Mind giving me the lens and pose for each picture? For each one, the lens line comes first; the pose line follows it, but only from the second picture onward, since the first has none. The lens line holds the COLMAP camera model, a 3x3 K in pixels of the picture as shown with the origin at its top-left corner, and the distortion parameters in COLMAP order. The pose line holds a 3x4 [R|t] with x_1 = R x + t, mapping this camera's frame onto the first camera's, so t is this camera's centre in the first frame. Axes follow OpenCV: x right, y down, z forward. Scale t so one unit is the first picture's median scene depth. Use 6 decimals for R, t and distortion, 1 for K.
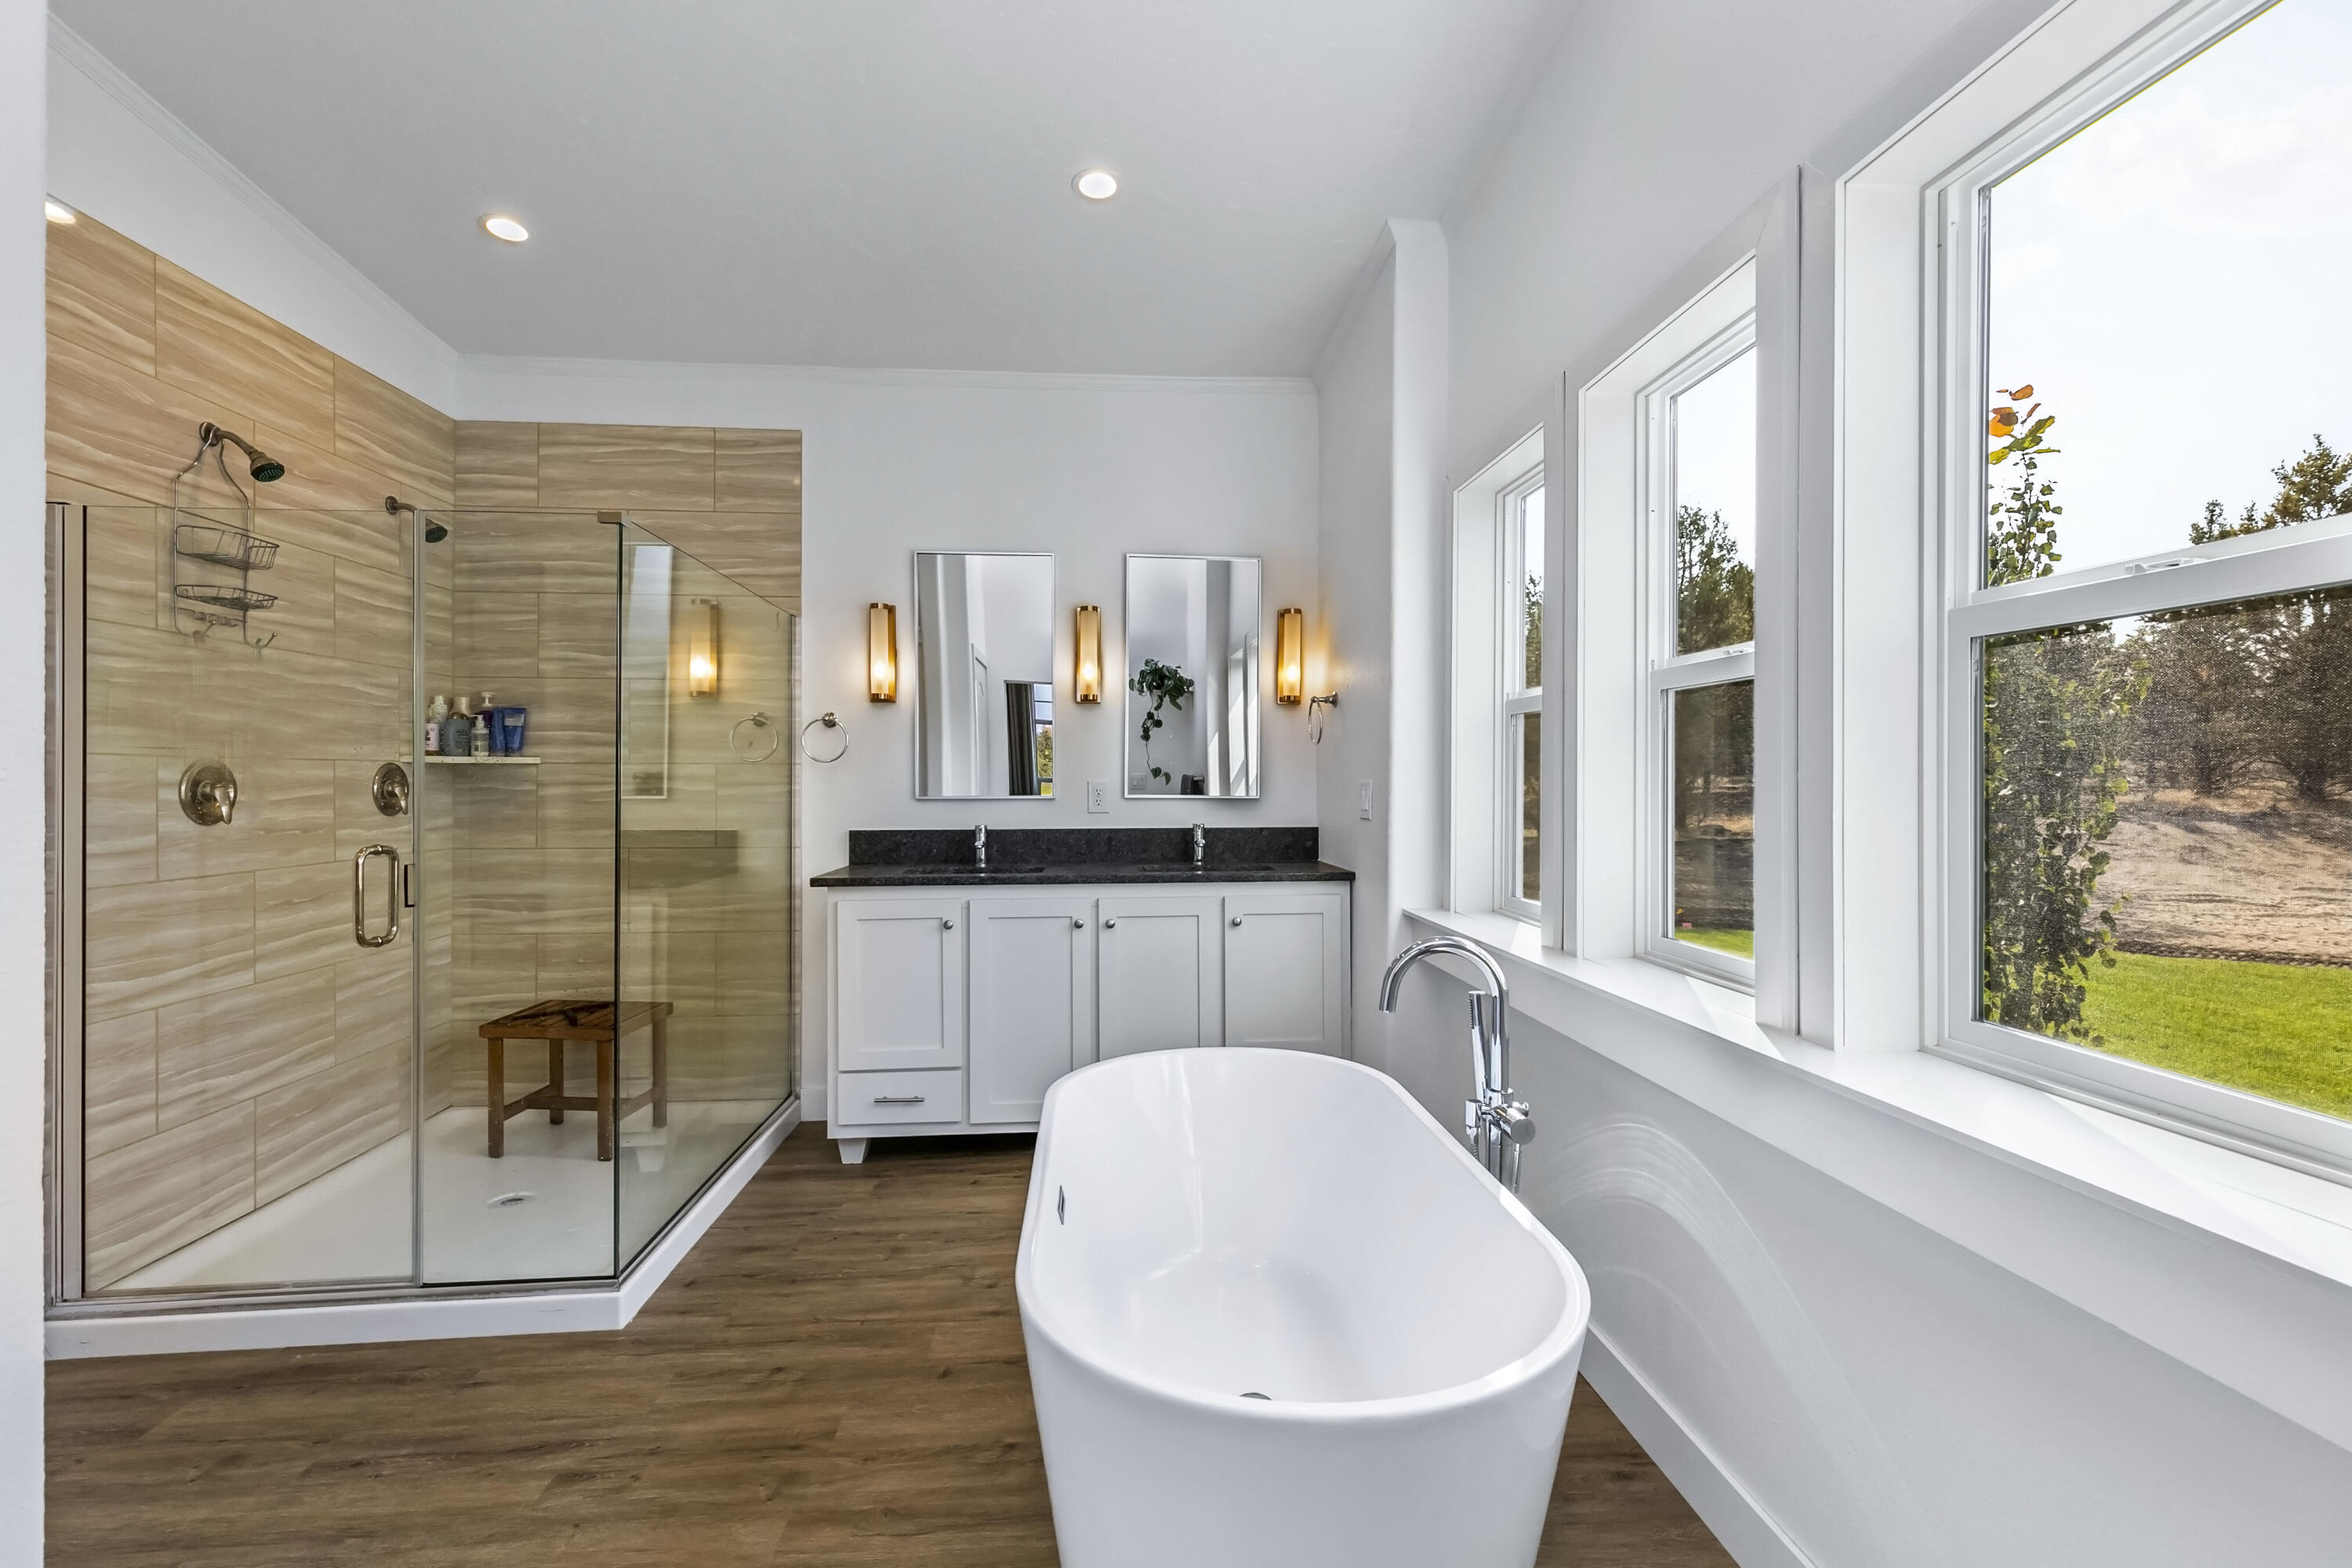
lens RADIAL K [[1071.2, 0, 1169.9], [0, 1071.2, 784.2], [0, 0, 1]] dist [0.010975, -0.002734]
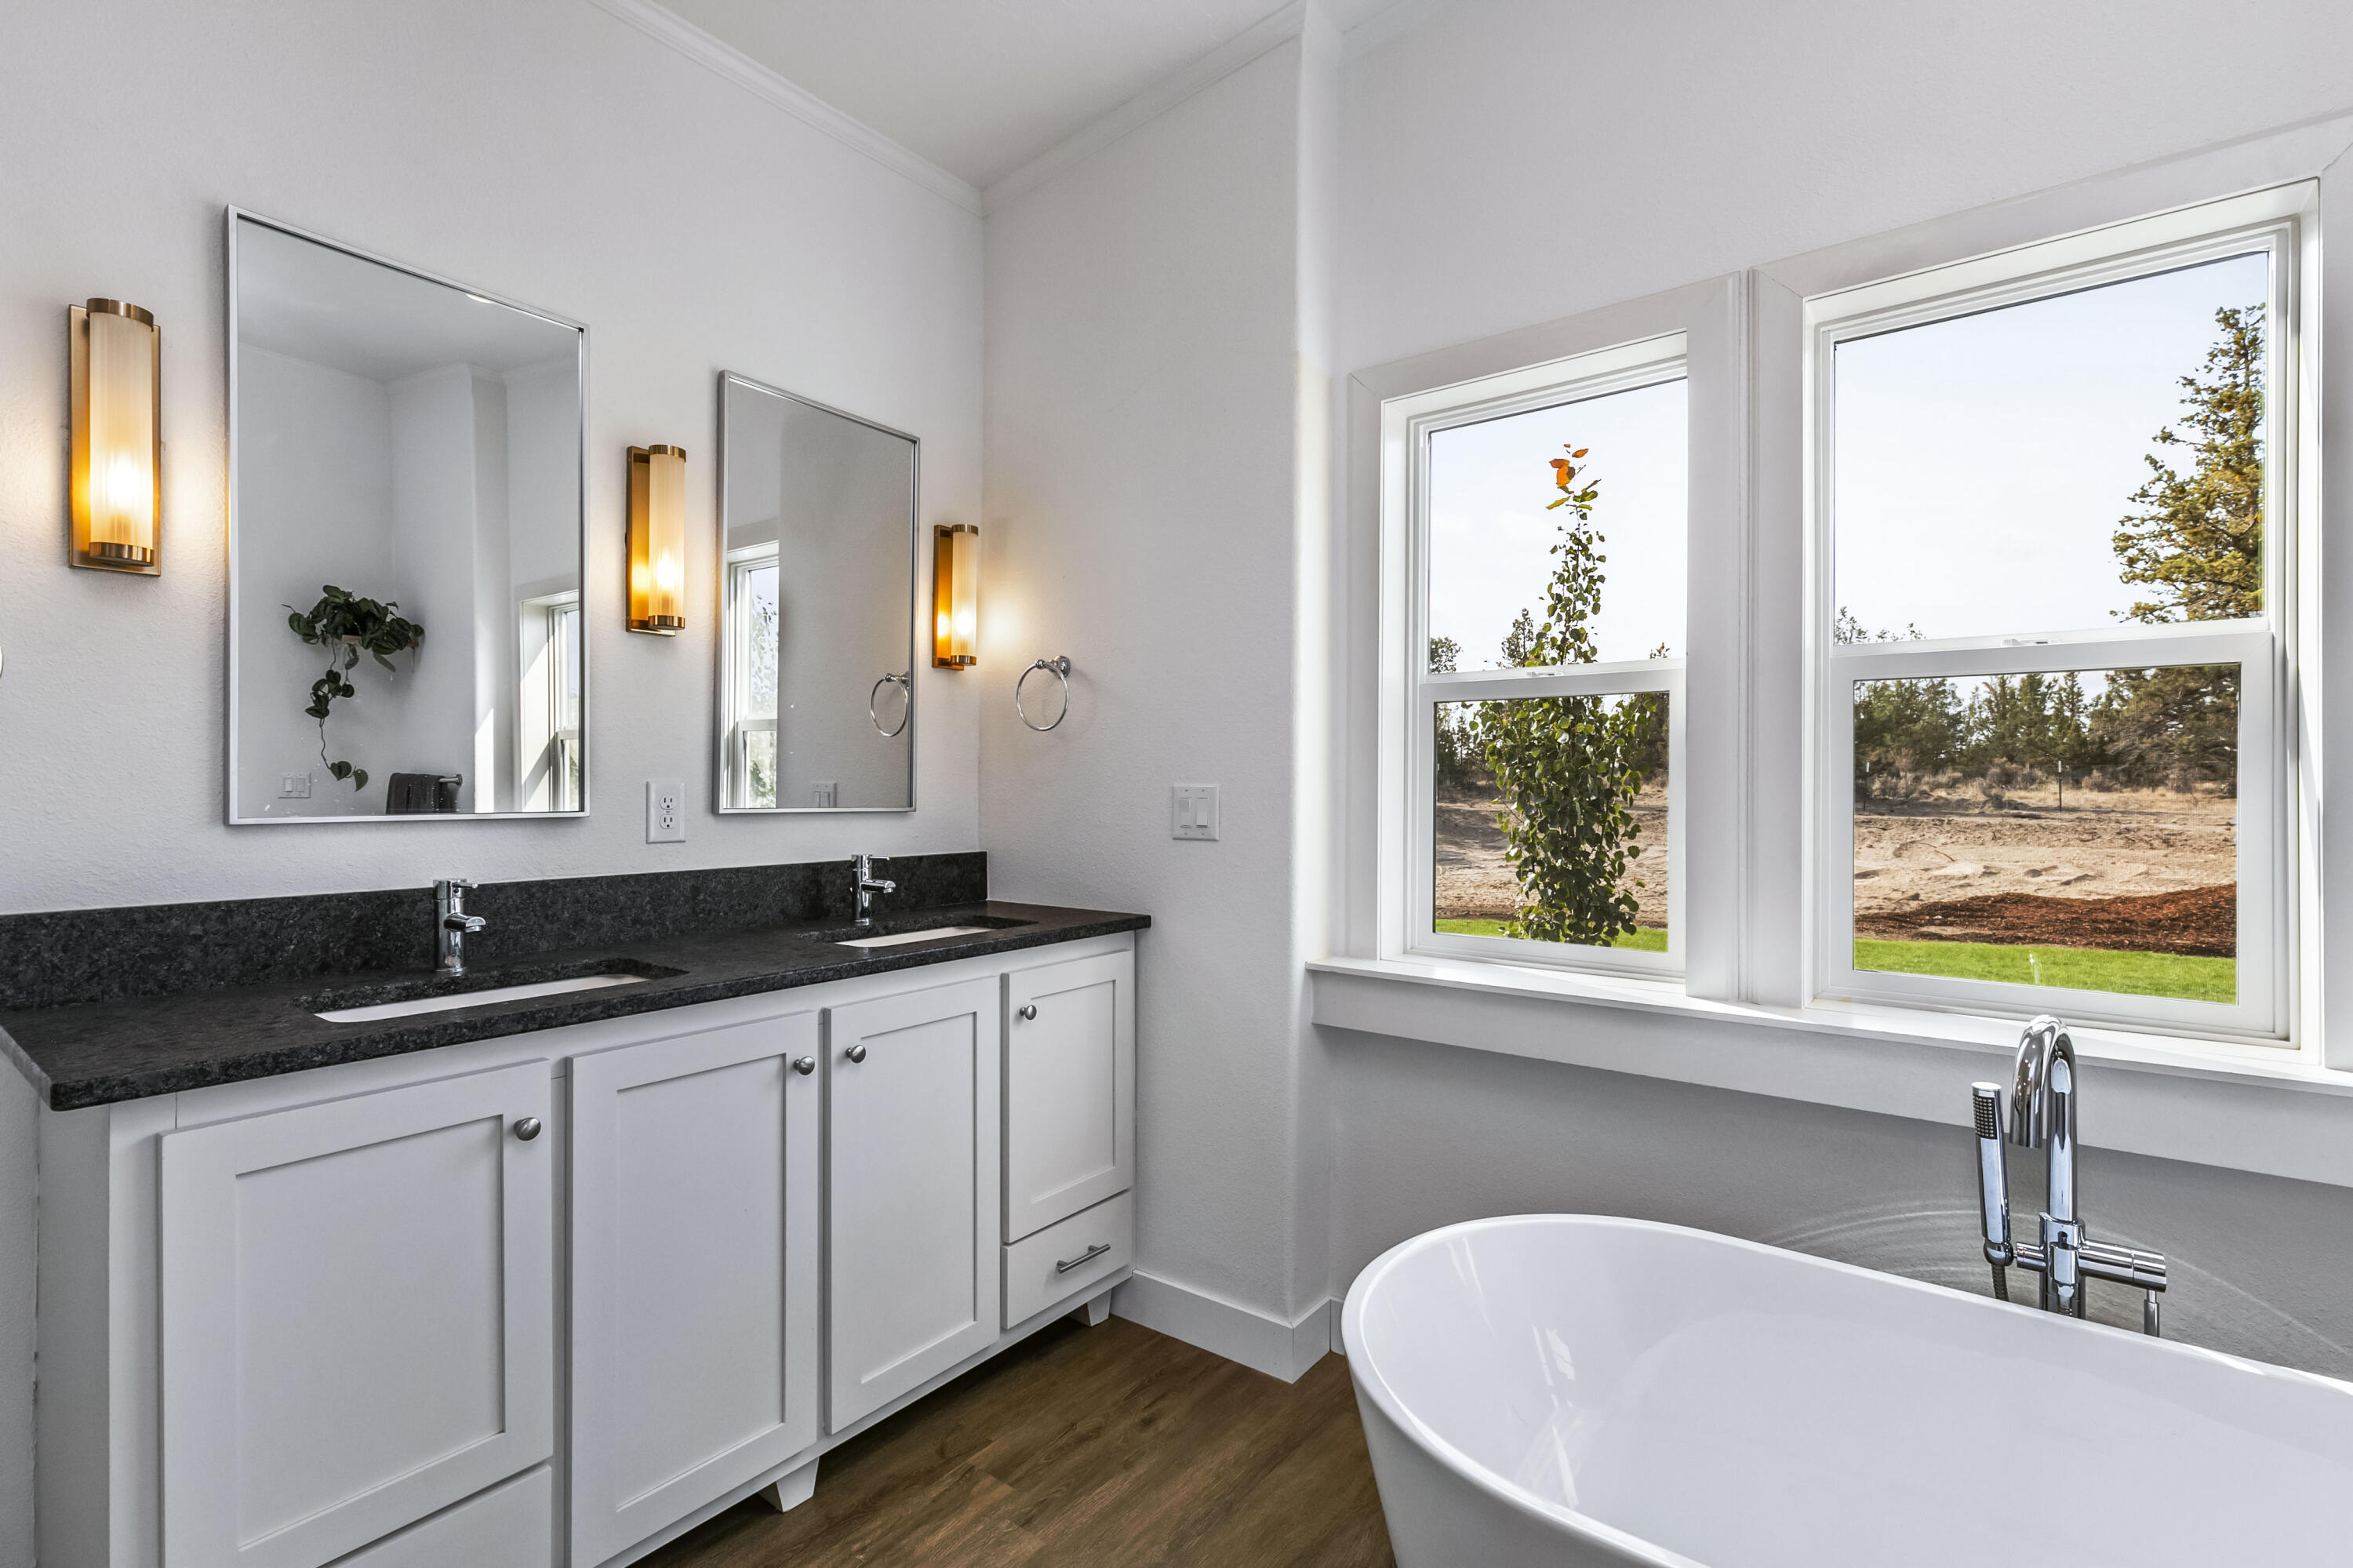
lens RADIAL K [[1071.7, 0, 1174.0], [0, 1071.7, 784.9], [0, 0, 1]] dist [0.010975, -0.002734]
pose [[0.666365, 0.004253, 0.745613, -0.295183], [0.000114, 0.999983, -0.005807, 0.001436], [-0.745625, 0.003955, 0.666354, 0.453691]]
